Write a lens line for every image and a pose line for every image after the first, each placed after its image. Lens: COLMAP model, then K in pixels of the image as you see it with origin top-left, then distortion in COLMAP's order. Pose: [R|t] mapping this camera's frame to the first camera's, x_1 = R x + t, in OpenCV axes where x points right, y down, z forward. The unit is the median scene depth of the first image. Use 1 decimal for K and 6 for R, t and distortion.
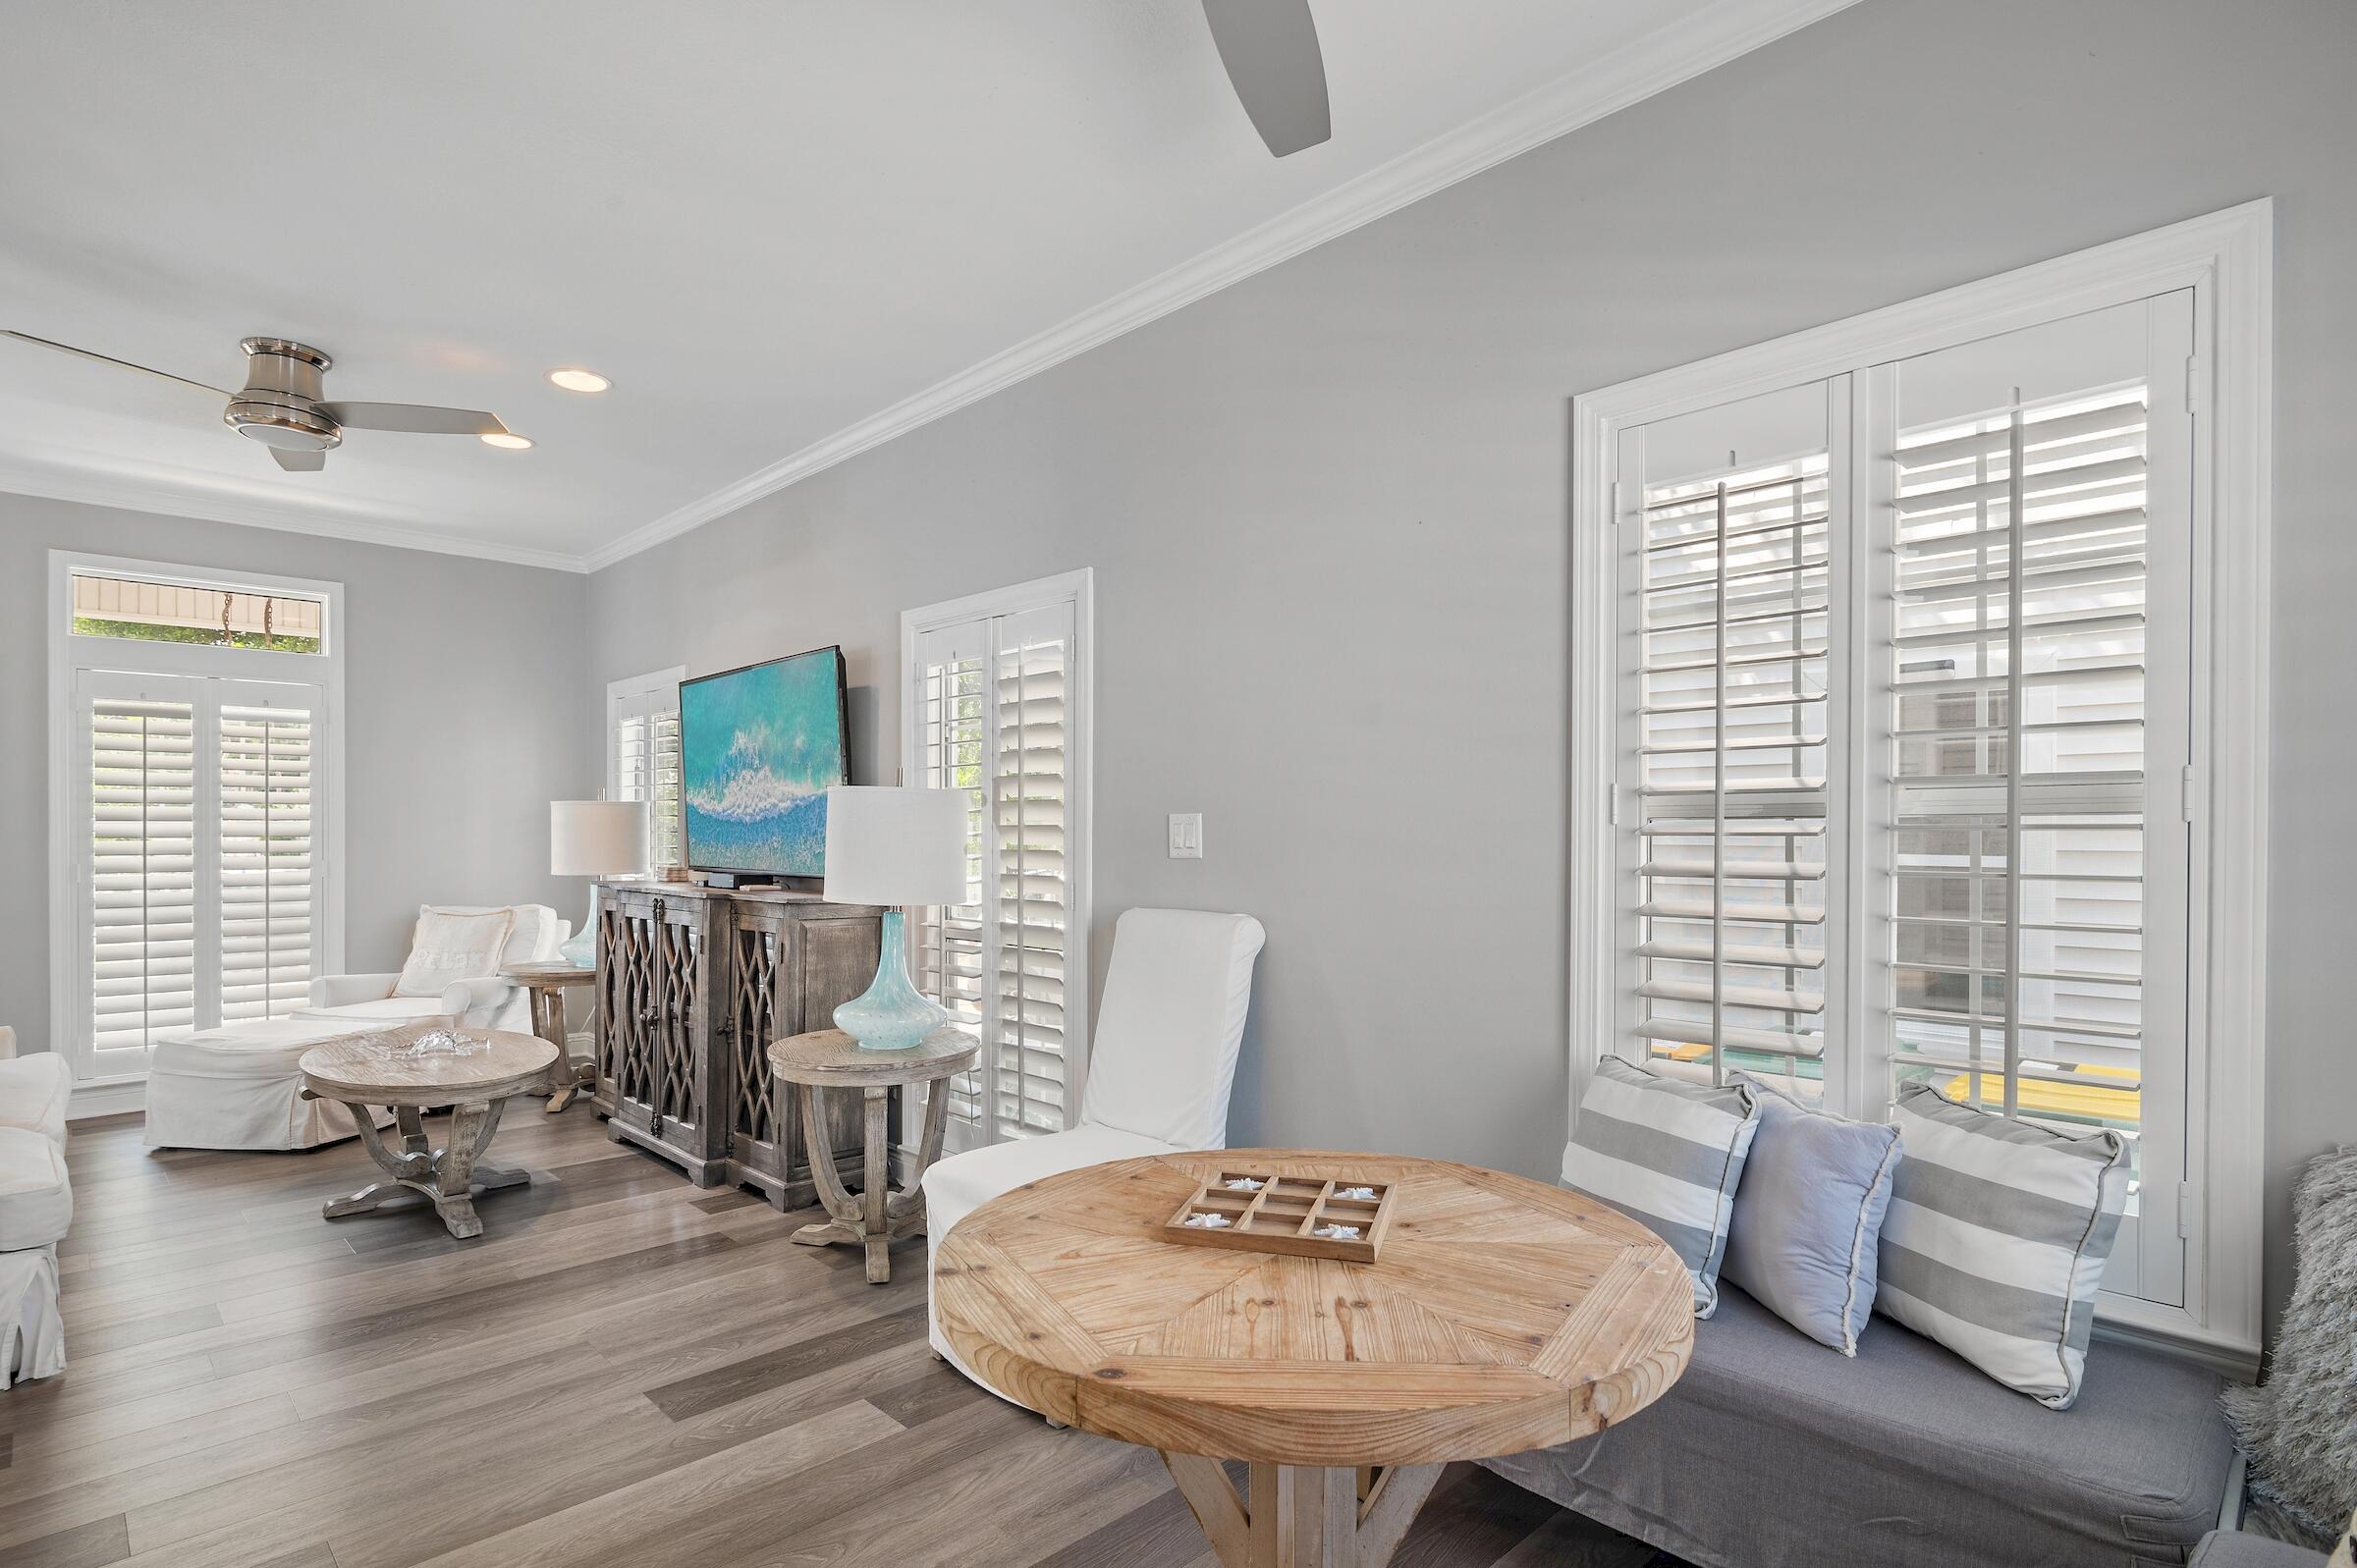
lens RADIAL K [[1162.3, 0, 1196.6], [0, 1162.3, 834.8], [0, 0, 1]] dist [-0.002324, -0.000156]
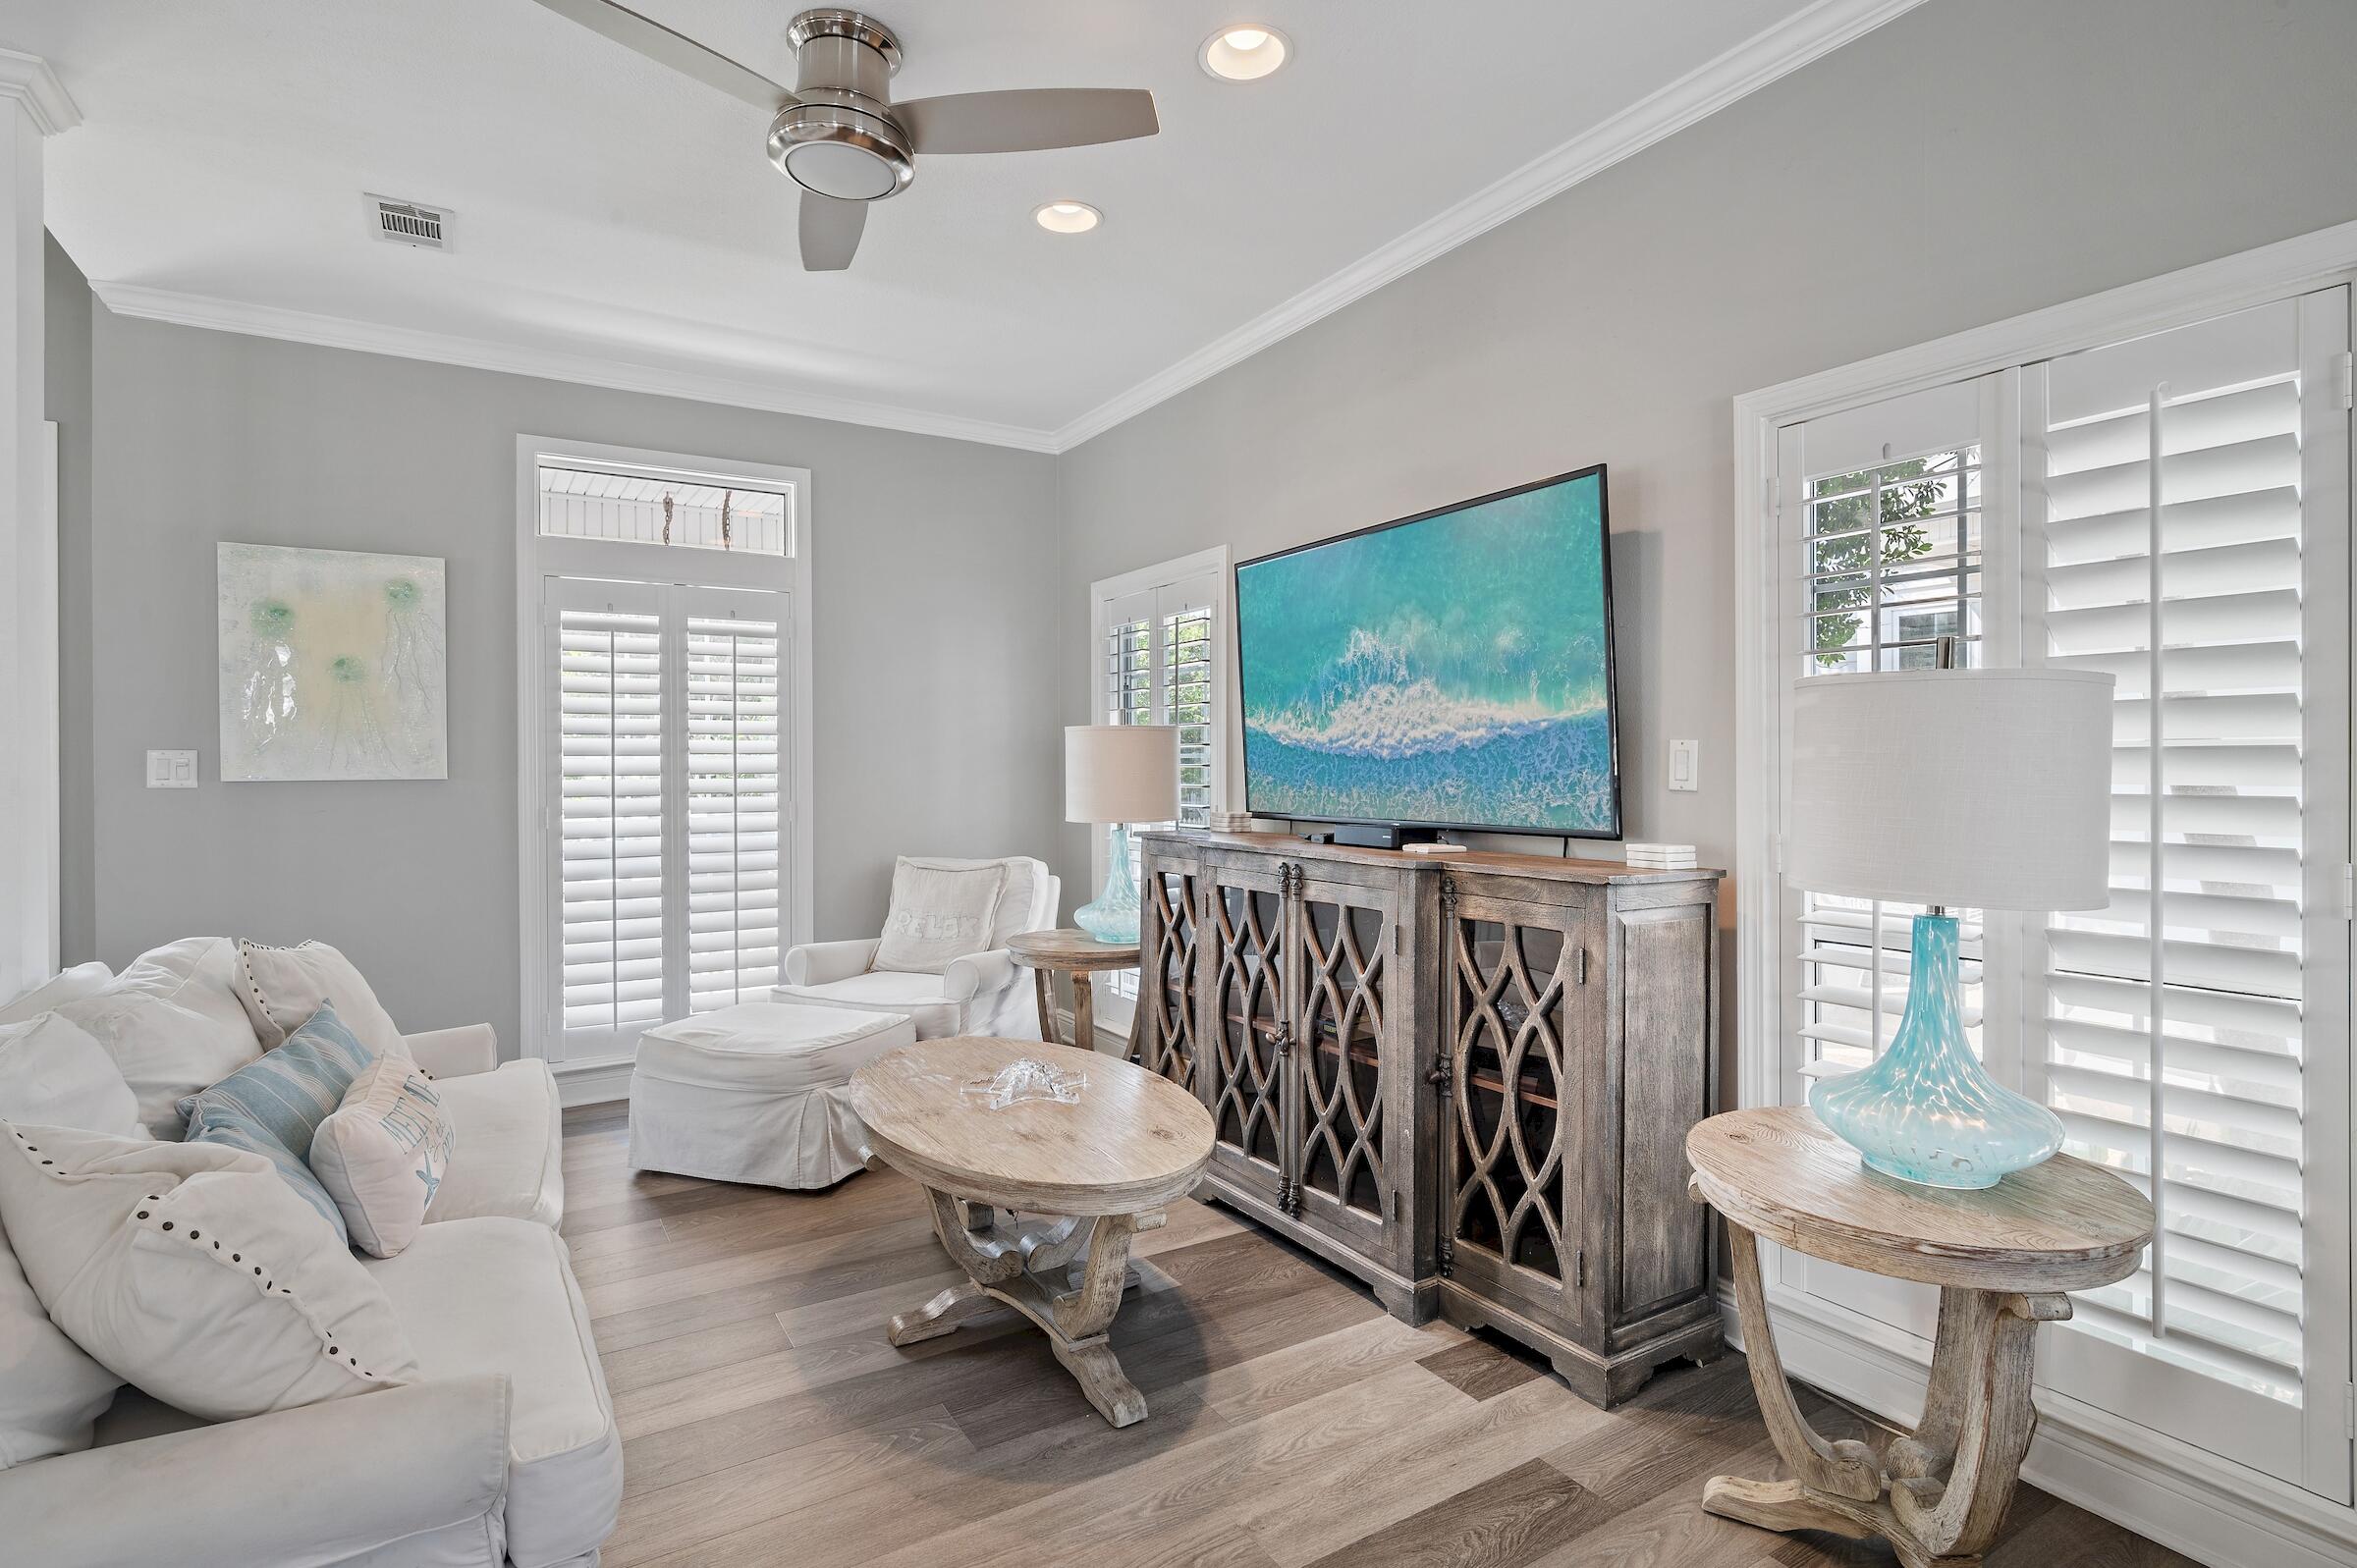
lens RADIAL K [[1162.3, 0, 1214.0], [0, 1162.3, 773.7], [0, 0, 1]] dist [-0.002324, -0.000156]
pose [[0.976054, -0.002551, -0.217515, -0.352741], [0.003008, 0.999994, 0.001770, 0.001551], [0.217509, -0.002382, 0.976055, 0.323121]]
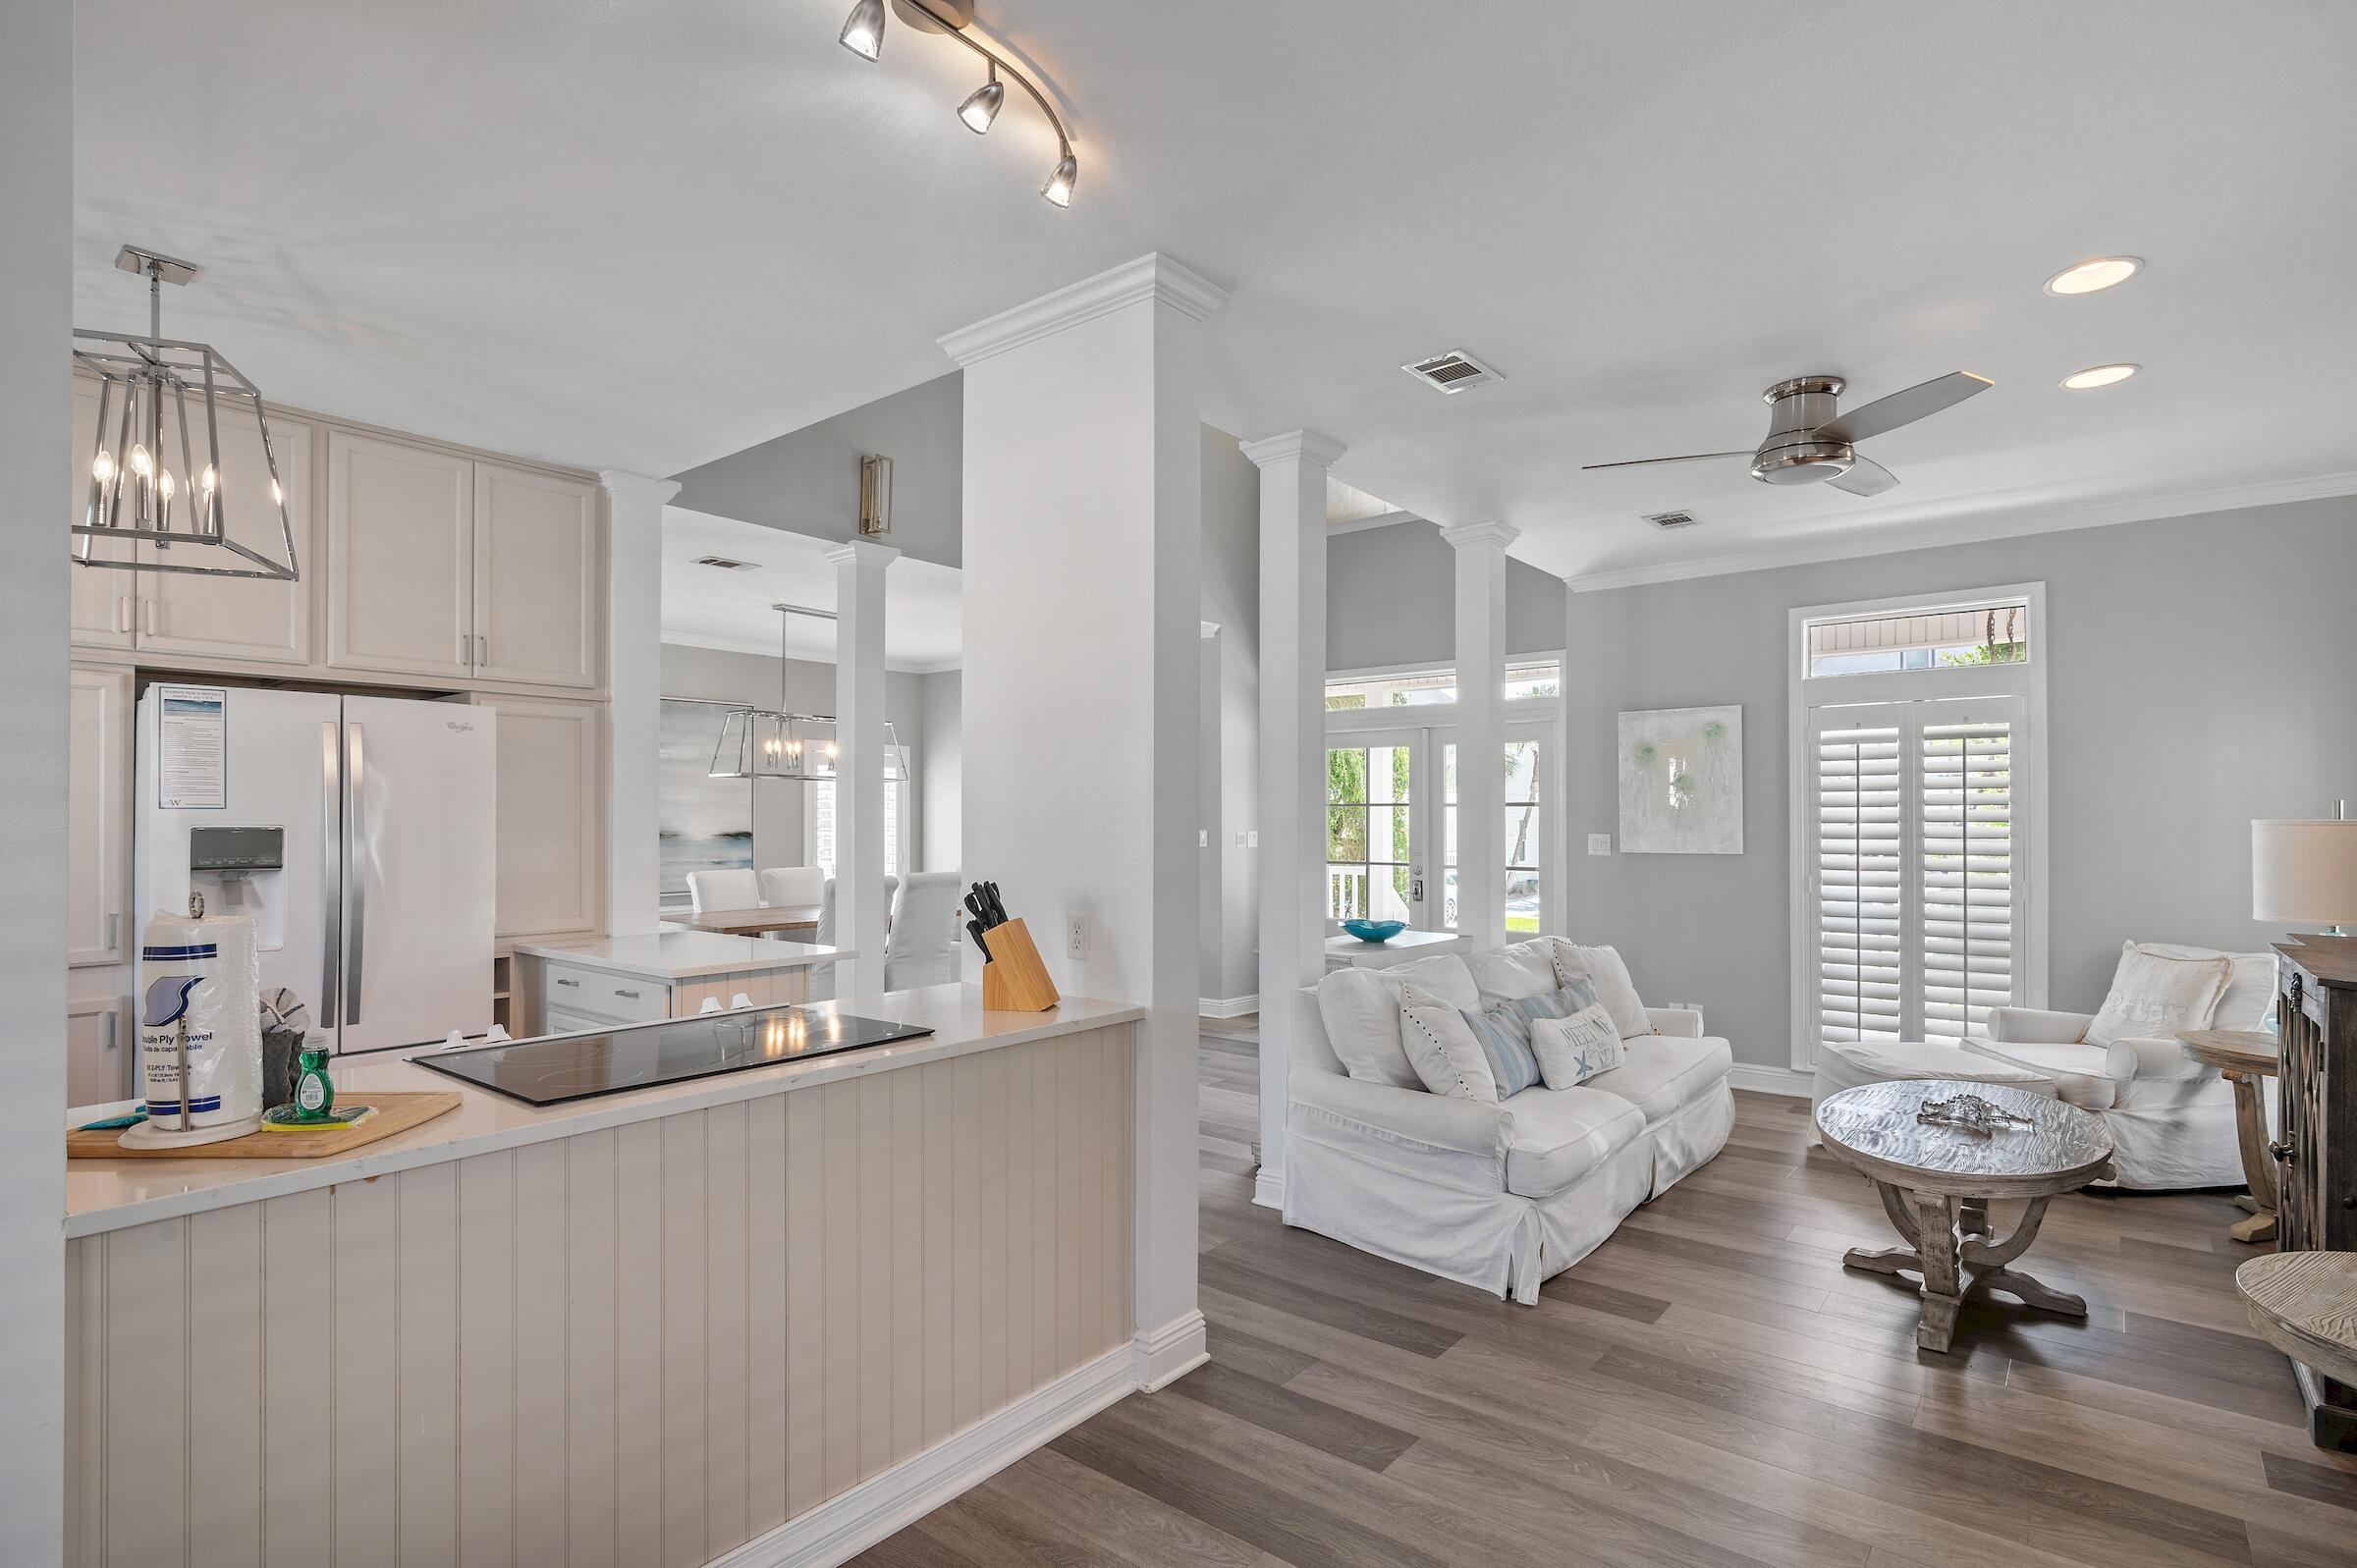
lens RADIAL K [[1162.3, 0, 1177.9], [0, 1162.3, 806.4], [0, 0, 1]] dist [-0.002324, -0.000156]
pose [[0.116134, -0.011629, -0.993166, 0.123739], [-0.006716, 0.999899, -0.012493, -0.028411], [0.993211, 0.008121, 0.116044, 0.276609]]
